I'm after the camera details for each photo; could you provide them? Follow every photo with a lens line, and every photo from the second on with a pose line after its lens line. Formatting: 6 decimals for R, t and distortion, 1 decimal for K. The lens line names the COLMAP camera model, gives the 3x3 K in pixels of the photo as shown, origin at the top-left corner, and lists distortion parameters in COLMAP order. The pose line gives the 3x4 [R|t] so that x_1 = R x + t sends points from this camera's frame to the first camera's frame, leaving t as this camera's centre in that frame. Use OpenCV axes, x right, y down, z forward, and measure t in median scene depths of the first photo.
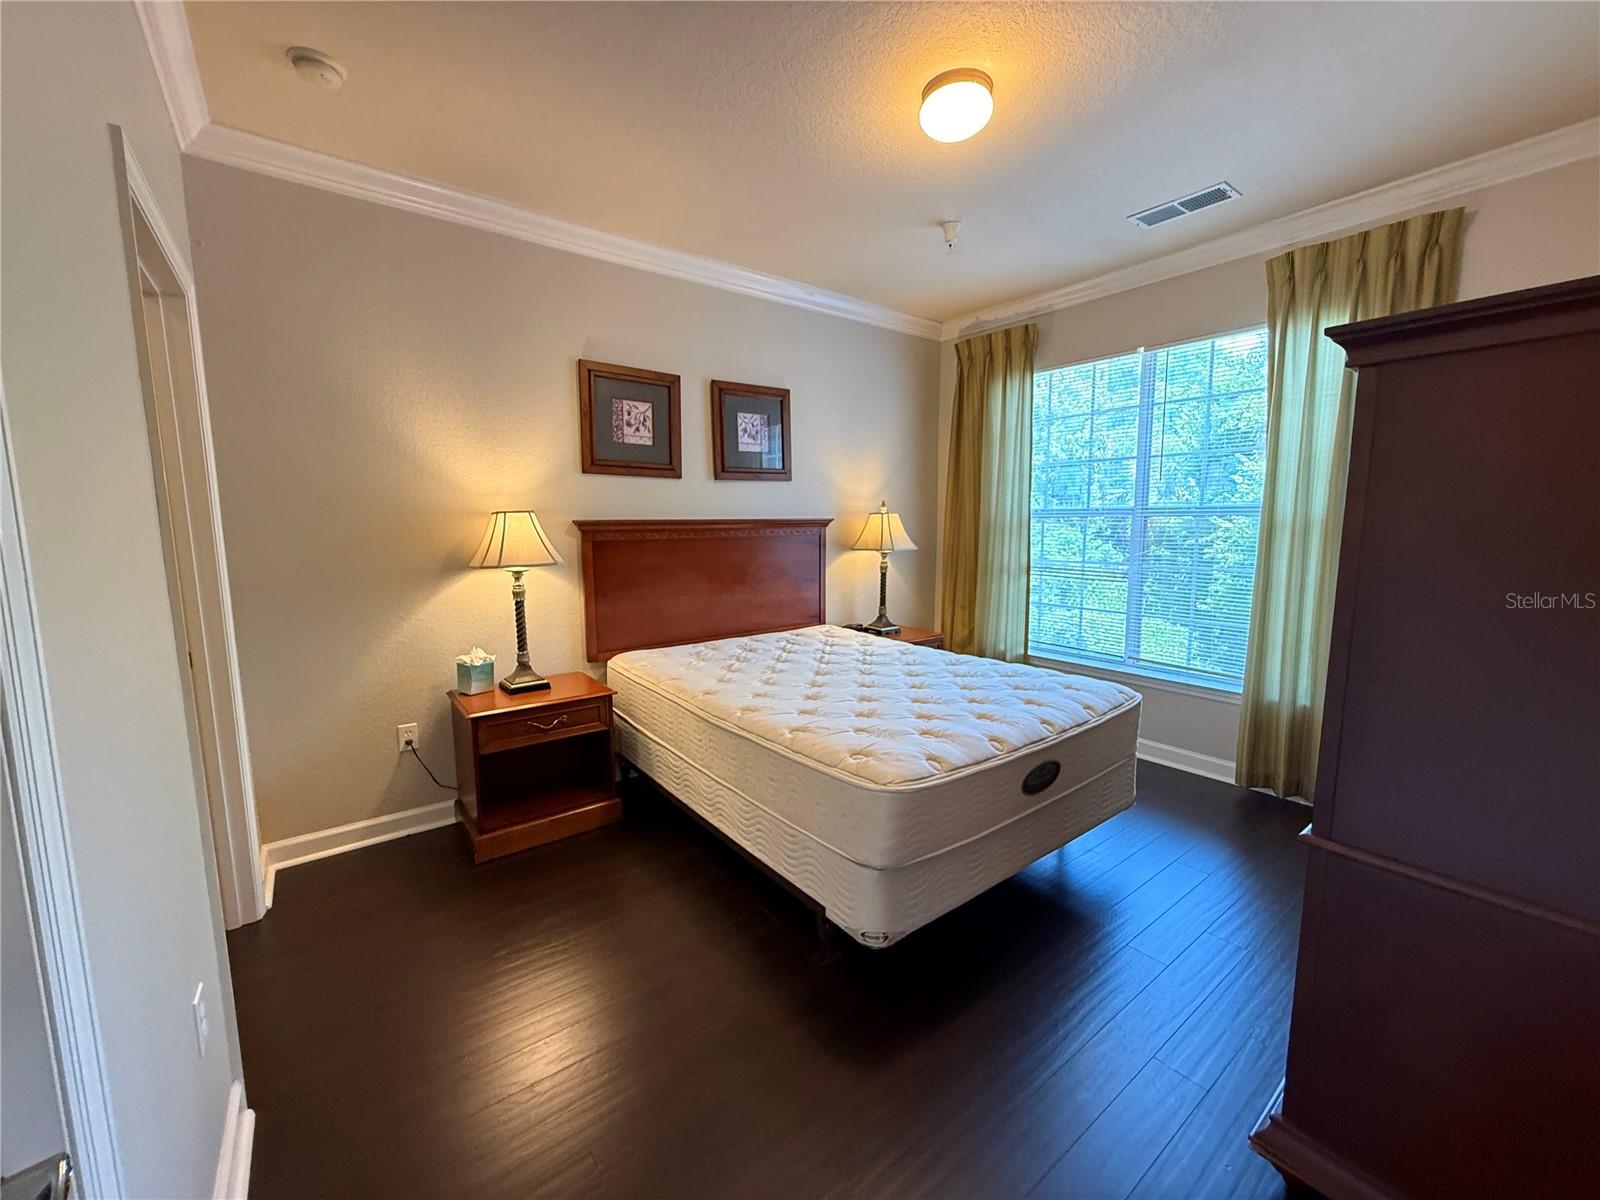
lens RADIAL K [[643.9, 0, 800.0], [0, 643.9, 600.0], [0, 0, 1]] dist [0.006976, -0.000119]
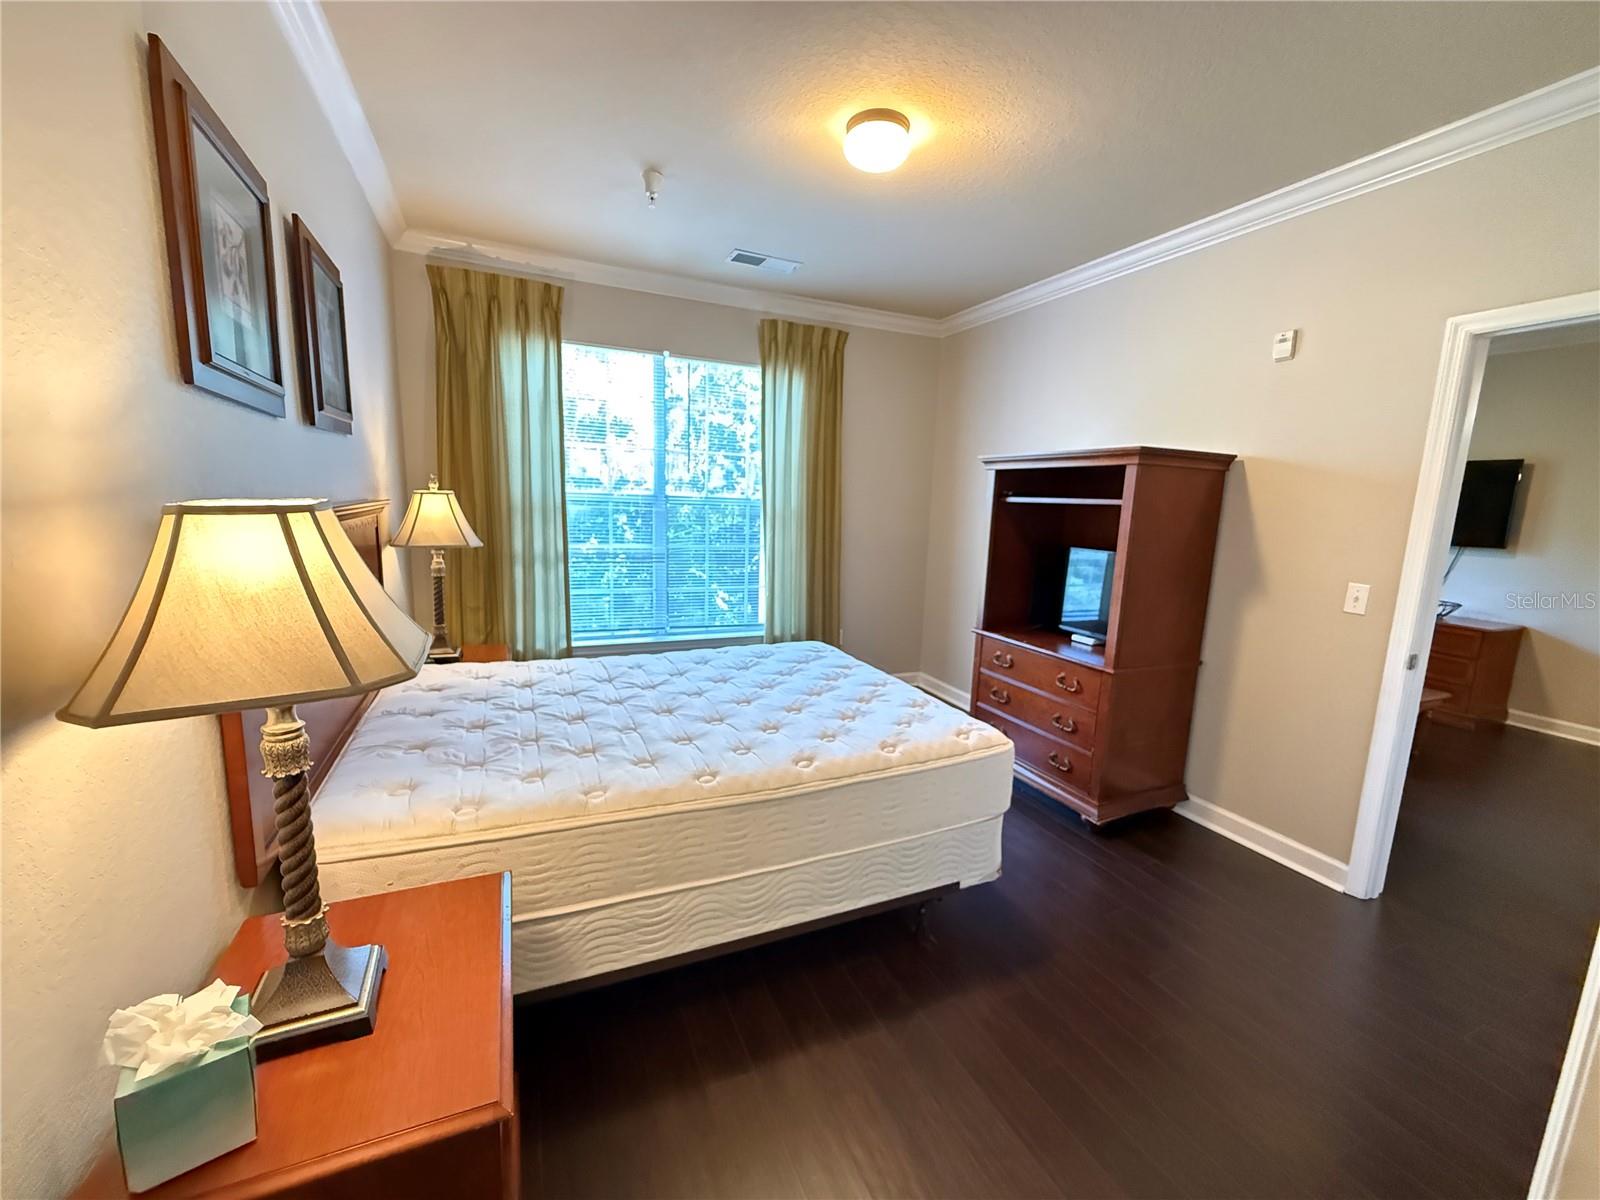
lens RADIAL K [[643.9, 0, 800.0], [0, 643.9, 600.0], [0, 0, 1]] dist [0.006976, -0.000119]
pose [[0.235145, -0.143191, 0.961355, -0.475822], [0.086166, 0.988265, 0.126123, -0.074720], [-0.968134, 0.053179, 0.244723, 0.455421]]
